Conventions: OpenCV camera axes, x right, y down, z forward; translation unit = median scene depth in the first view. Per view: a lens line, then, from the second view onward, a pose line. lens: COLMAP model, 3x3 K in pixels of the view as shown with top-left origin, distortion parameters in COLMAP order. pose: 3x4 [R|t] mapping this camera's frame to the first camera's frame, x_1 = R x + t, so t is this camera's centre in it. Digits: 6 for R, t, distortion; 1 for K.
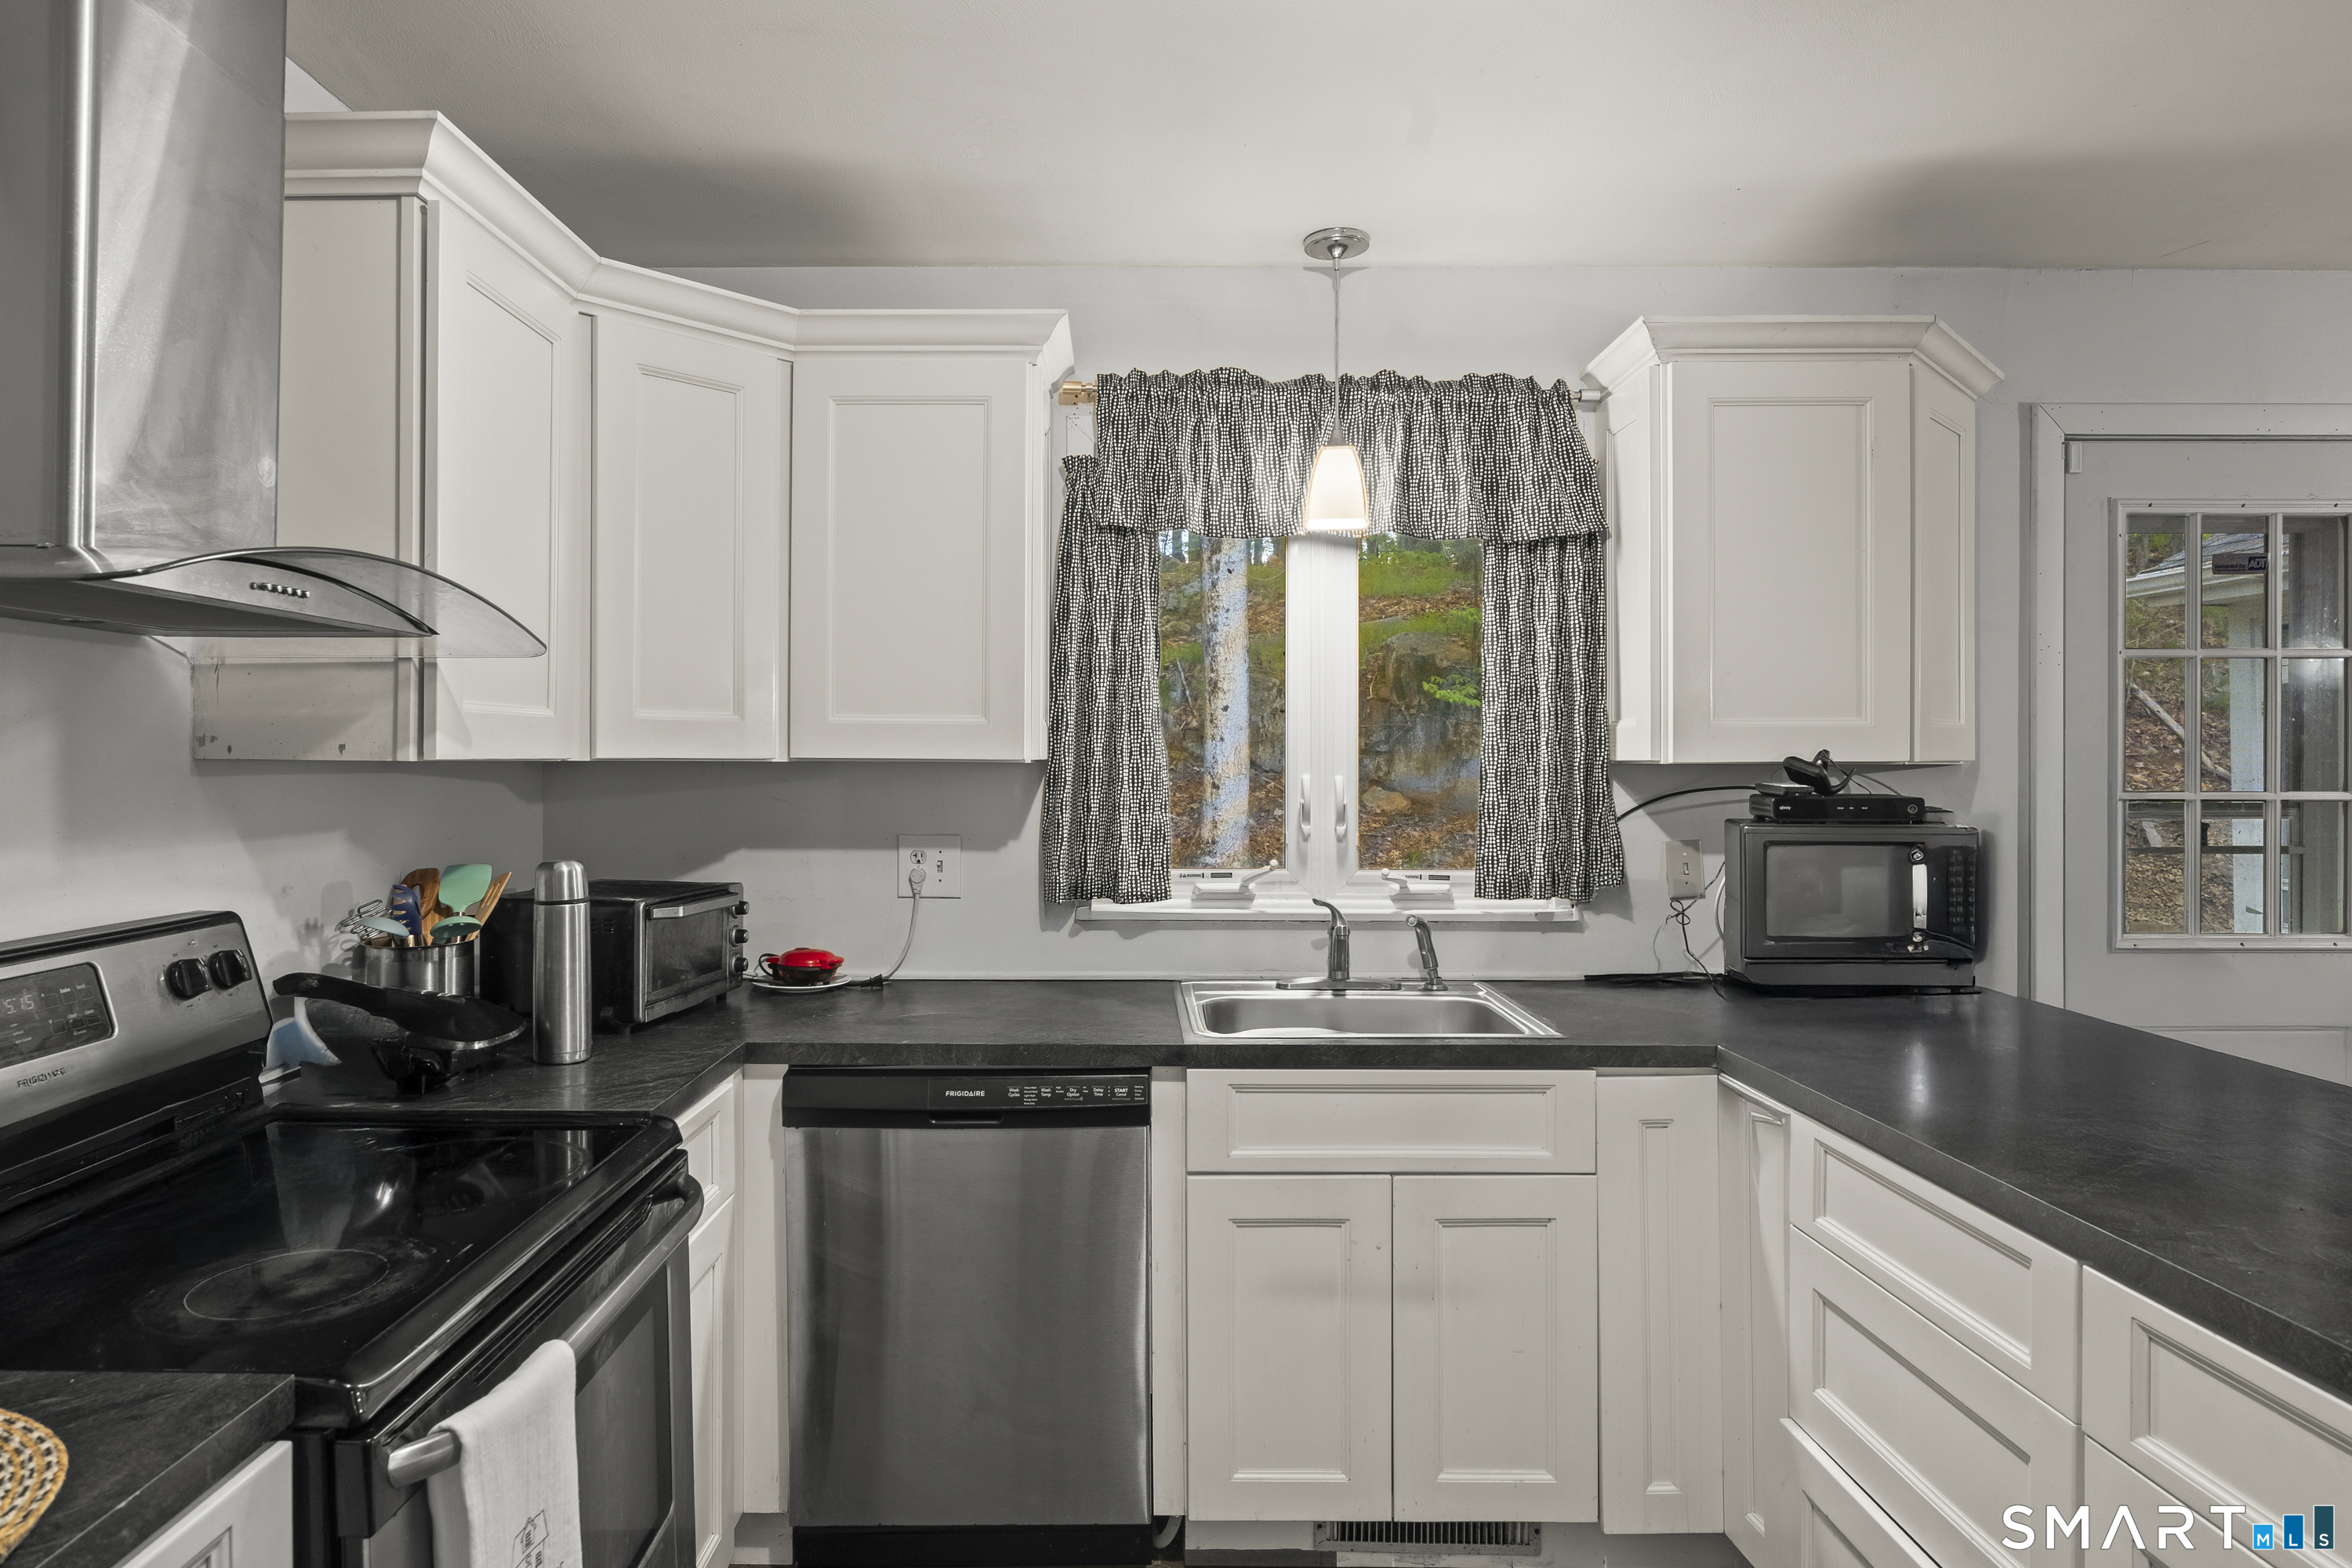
lens RADIAL K [[1335.7, 0, 1123.8], [0, 1335.7, 766.1], [0, 0, 1]] dist [-0.003847, 0.000076]
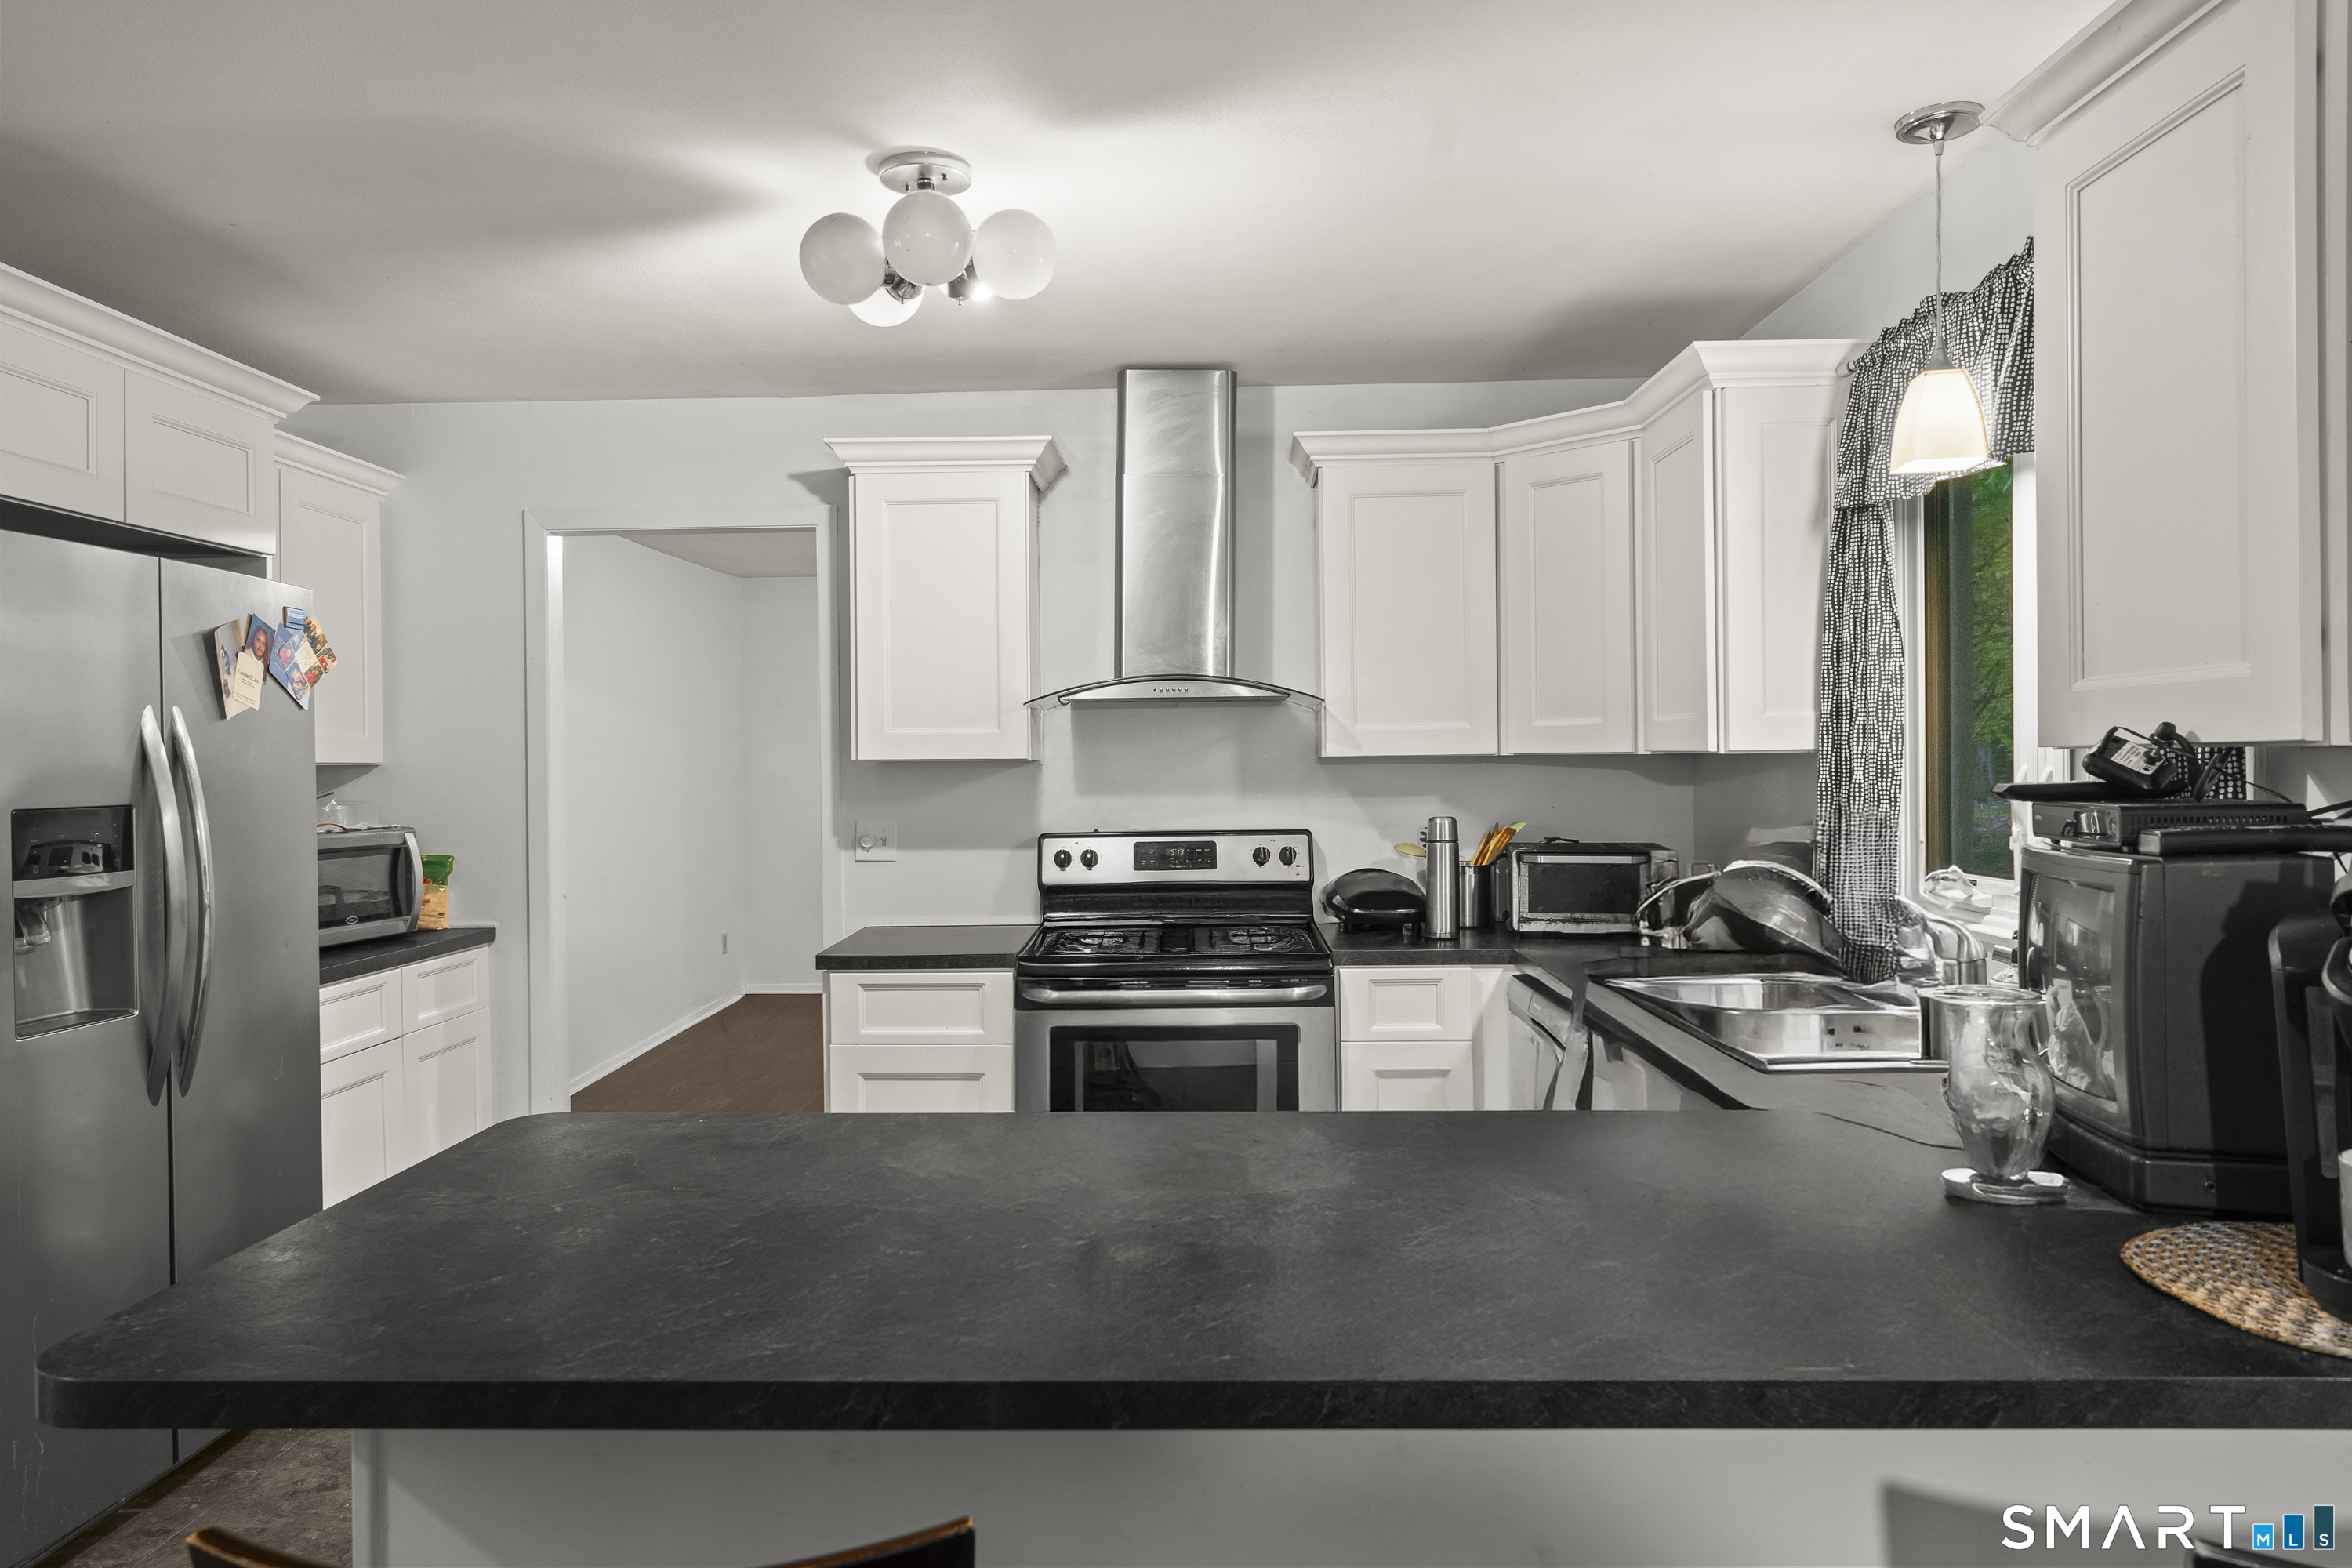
lens RADIAL K [[1493.7, 0, 1164.0], [0, 1493.7, 776.2], [0, 0, 1]] dist [-0.003490, 0.000577]
pose [[-0.017082, 0.008502, -0.999818, 1.094313], [0.006272, 0.999945, 0.008396, 0.002698], [0.999834, -0.006127, -0.017135, 0.532143]]
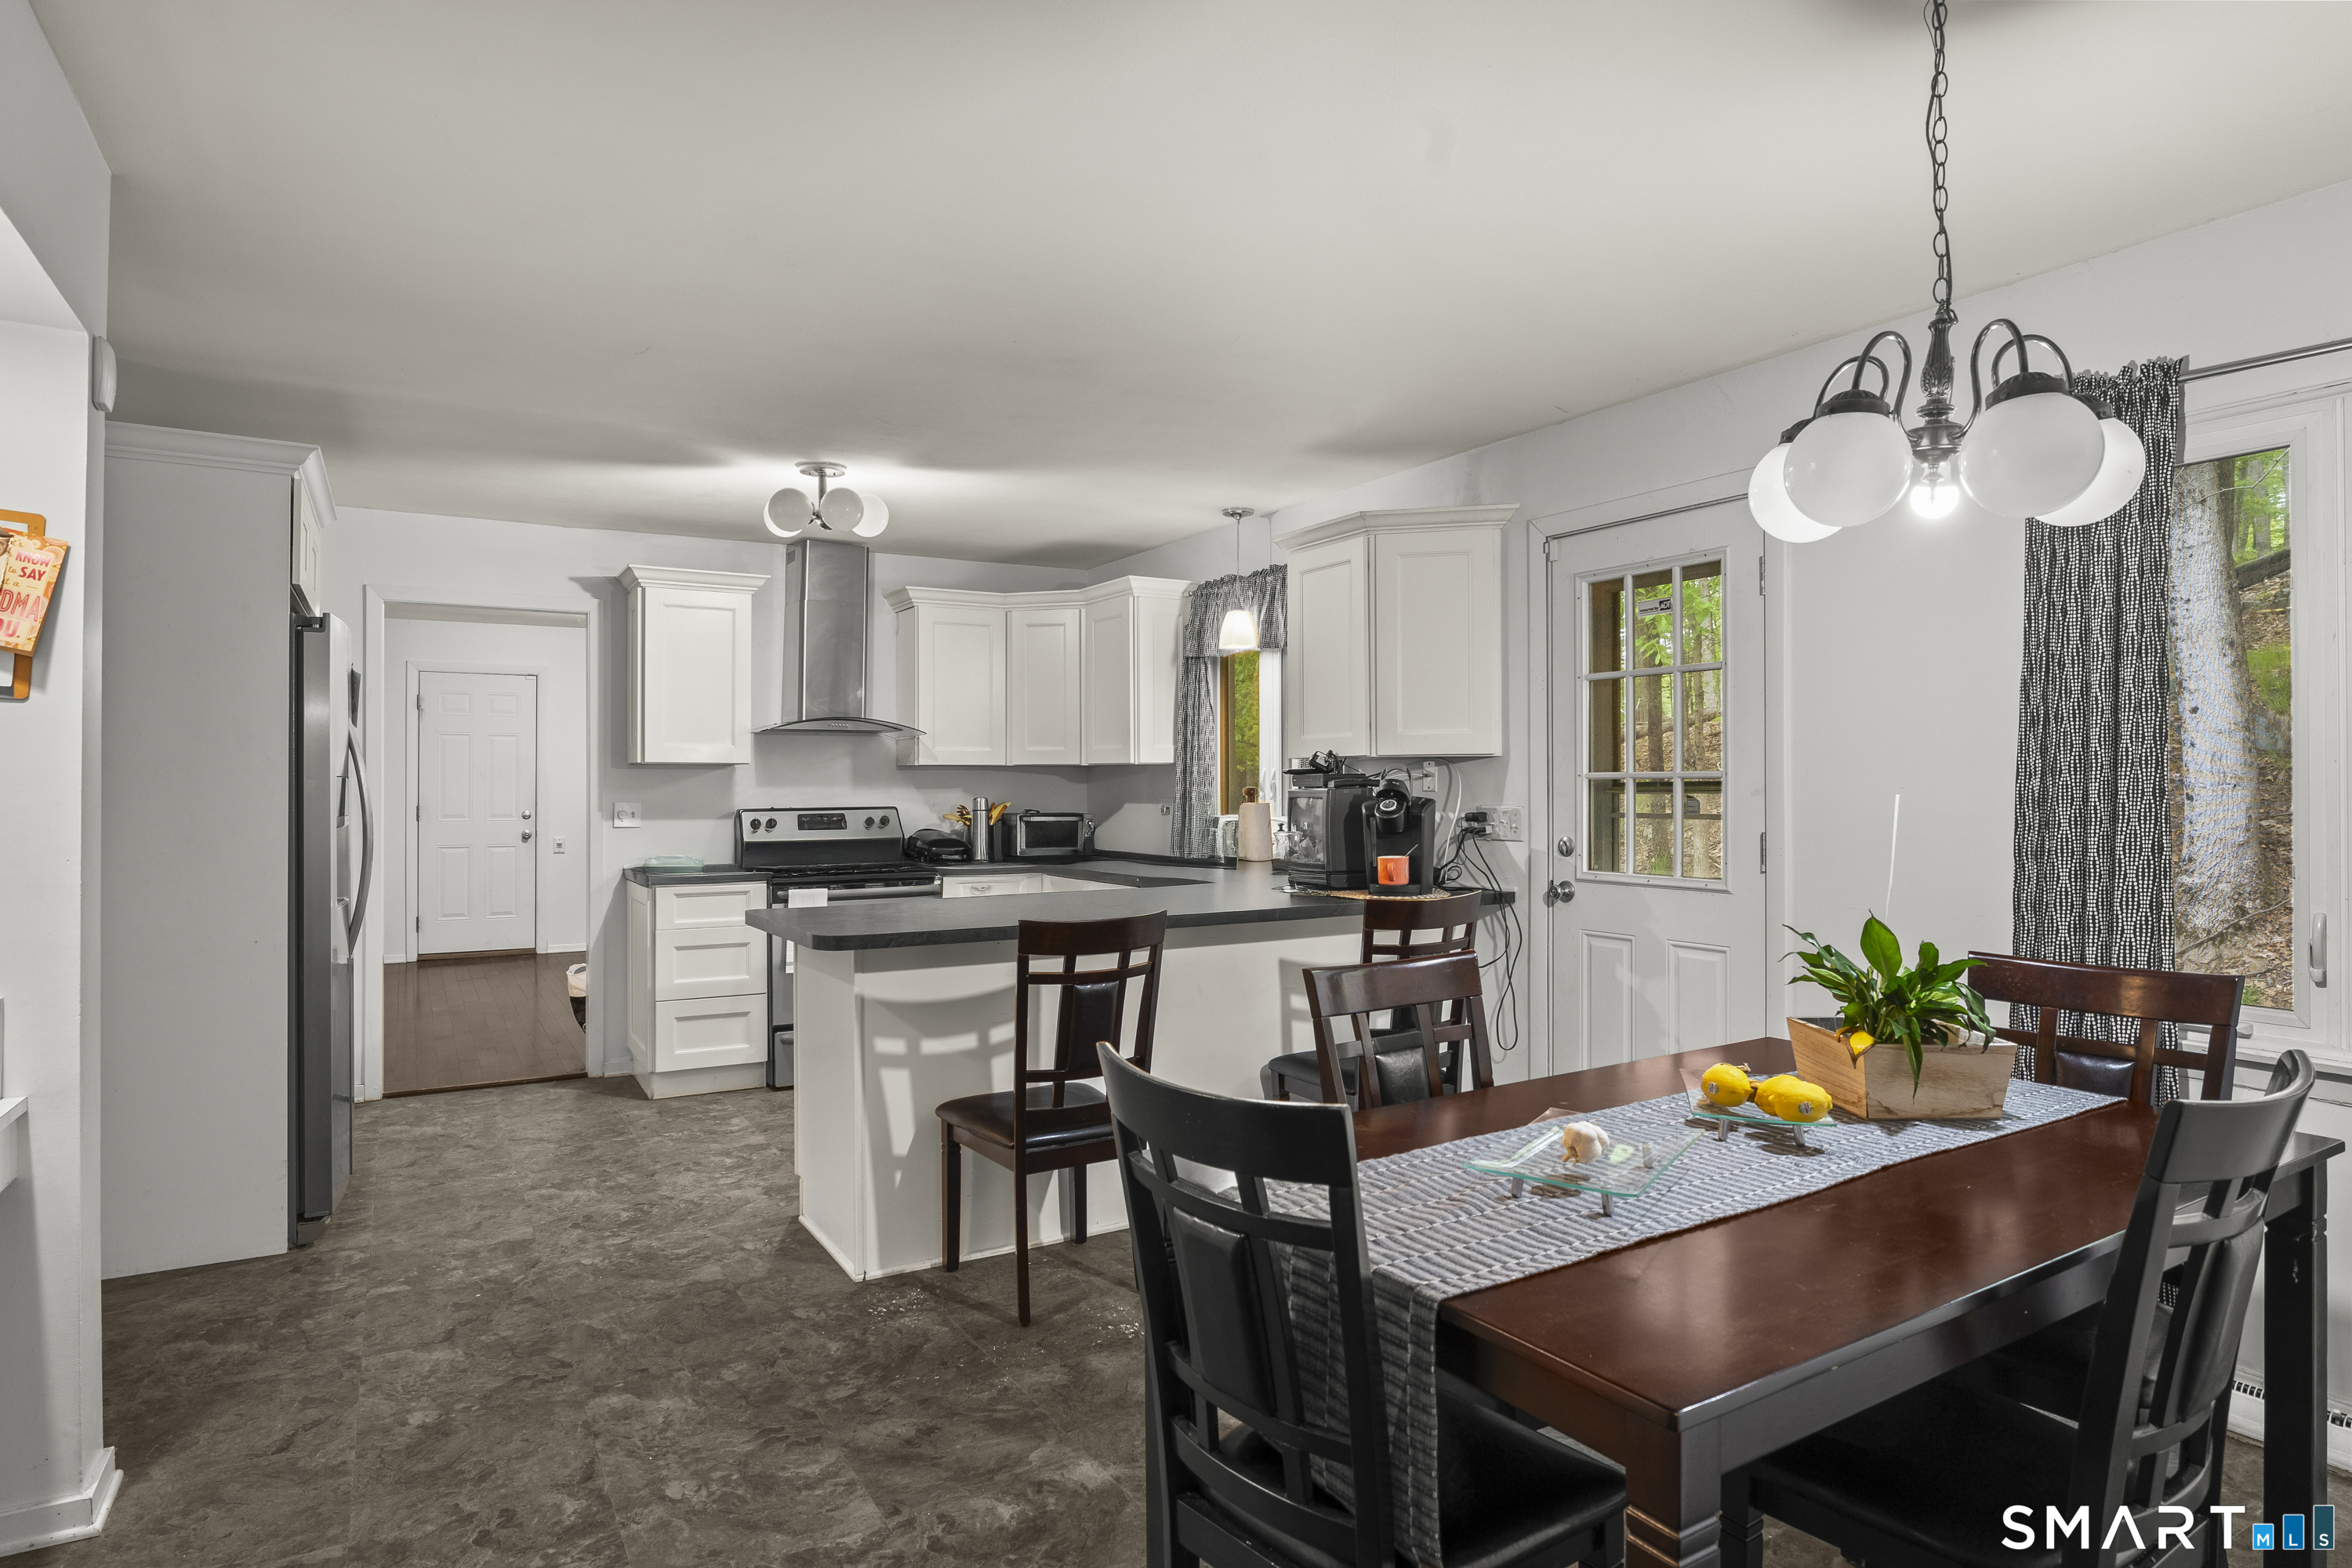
lens RADIAL K [[1318.3, 0, 1176.0], [0, 1318.3, 784.0], [0, 0, 1]] dist [-0.012167, 0.021023]
pose [[0.513610, -0.003749, -0.858015, 1.864734], [-0.000297, 0.999990, -0.004547, 0.040980], [0.858024, 0.002590, 0.513604, -0.134808]]
